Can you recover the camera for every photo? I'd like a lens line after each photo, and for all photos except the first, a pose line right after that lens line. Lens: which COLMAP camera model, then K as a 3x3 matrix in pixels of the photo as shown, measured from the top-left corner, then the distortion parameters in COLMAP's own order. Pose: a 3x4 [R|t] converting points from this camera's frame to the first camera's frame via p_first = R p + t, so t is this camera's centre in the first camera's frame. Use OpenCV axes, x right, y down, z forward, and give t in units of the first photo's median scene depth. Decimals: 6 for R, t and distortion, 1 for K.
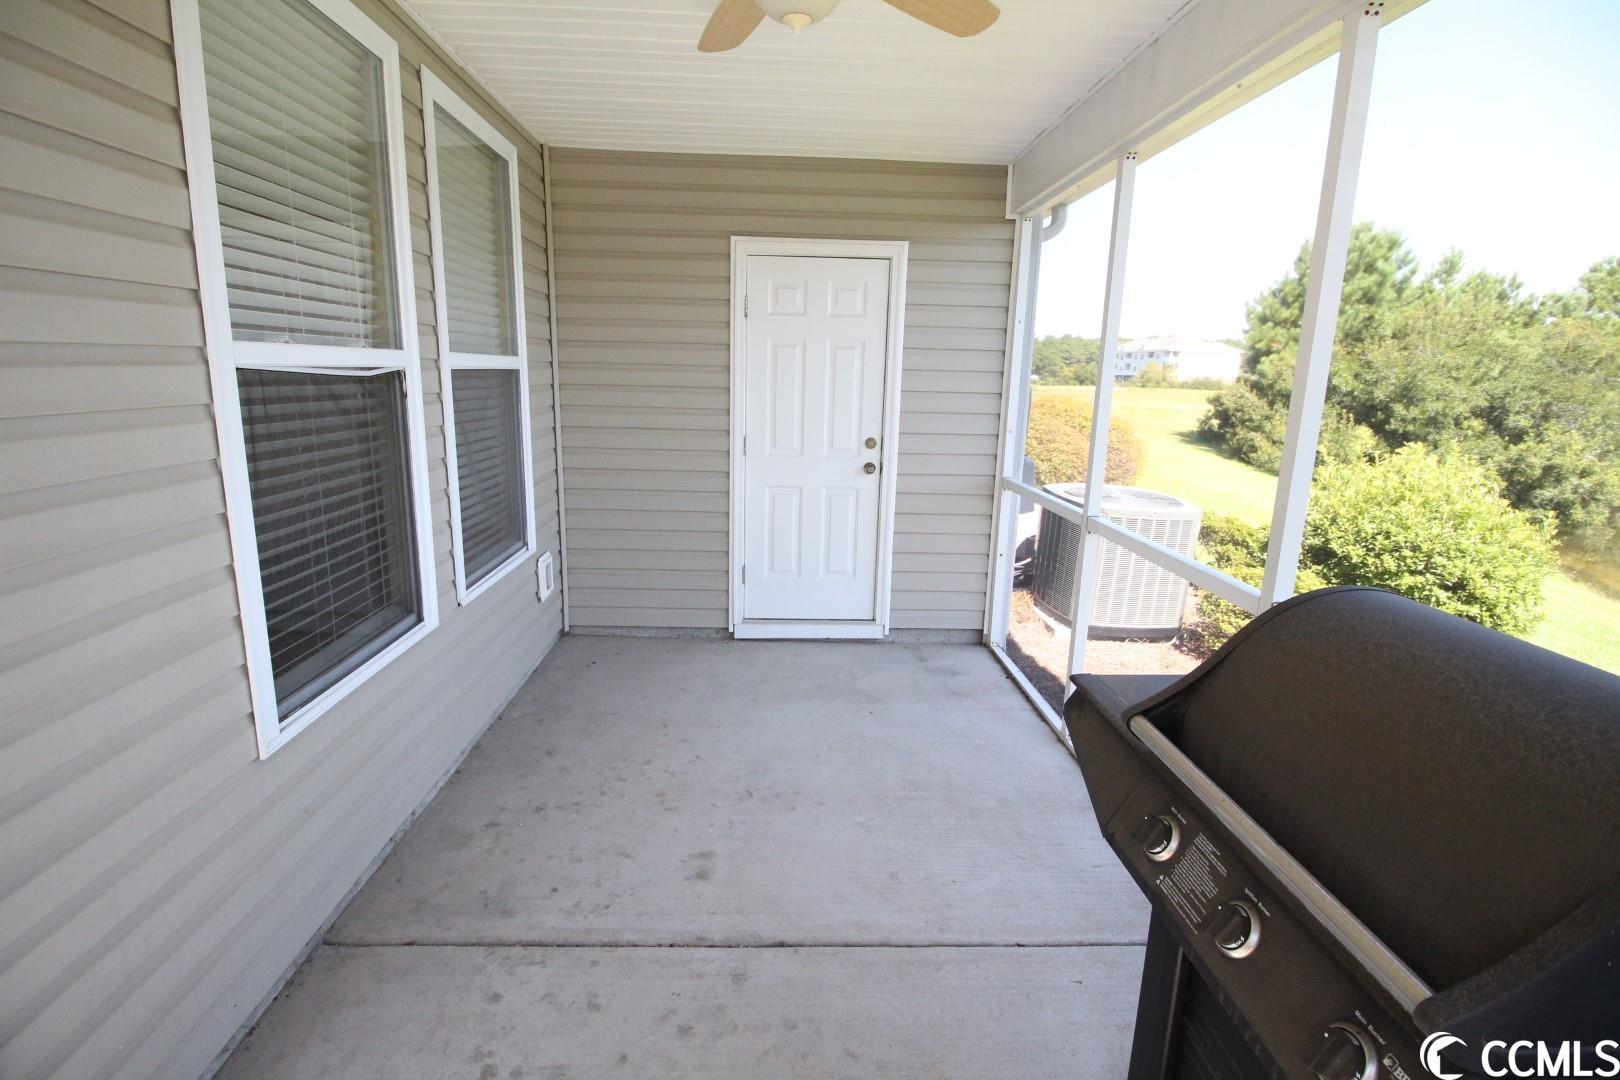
lens RADIAL K [[751.9, 0, 803.2], [0, 751.9, 536.0], [0, 0, 1]] dist [-0.005364, -0.008601]
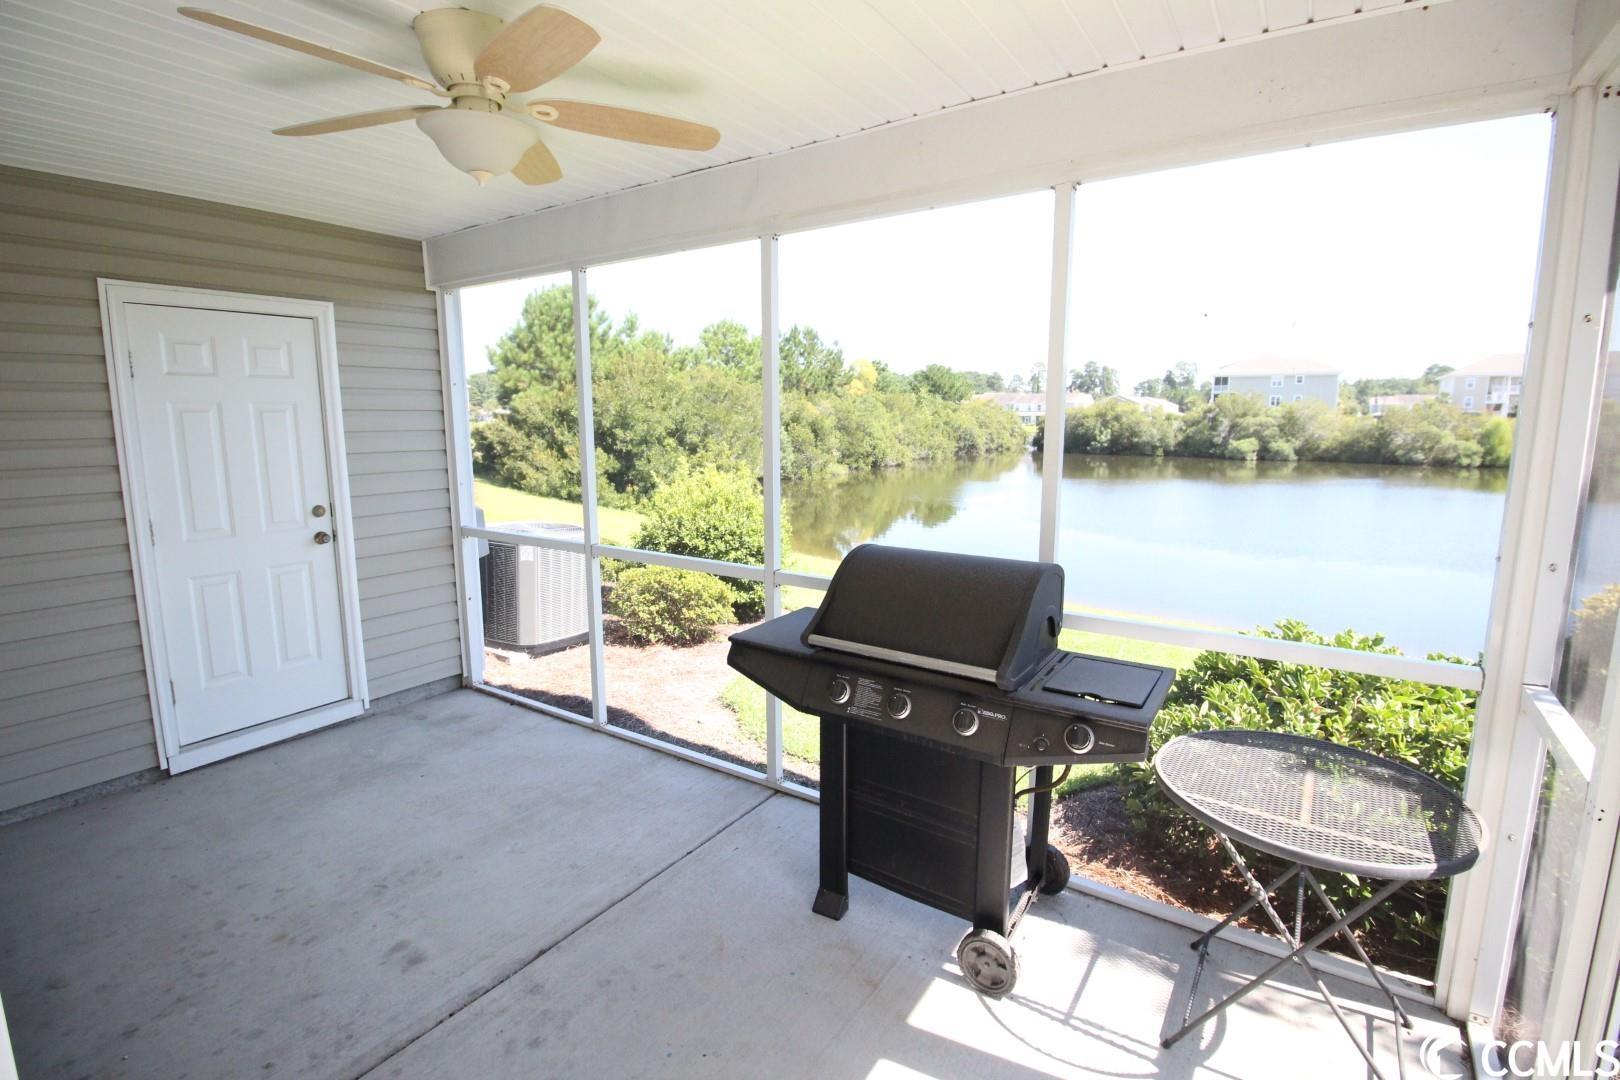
lens RADIAL K [[751.9, 0, 812.3], [0, 751.9, 532.9], [0, 0, 1]] dist [-0.005364, -0.008601]
pose [[0.585898, -0.150172, 0.796349, -0.278518], [0.187511, 0.981134, 0.047060, -0.024635], [-0.788392, 0.121752, 0.603004, -0.036719]]
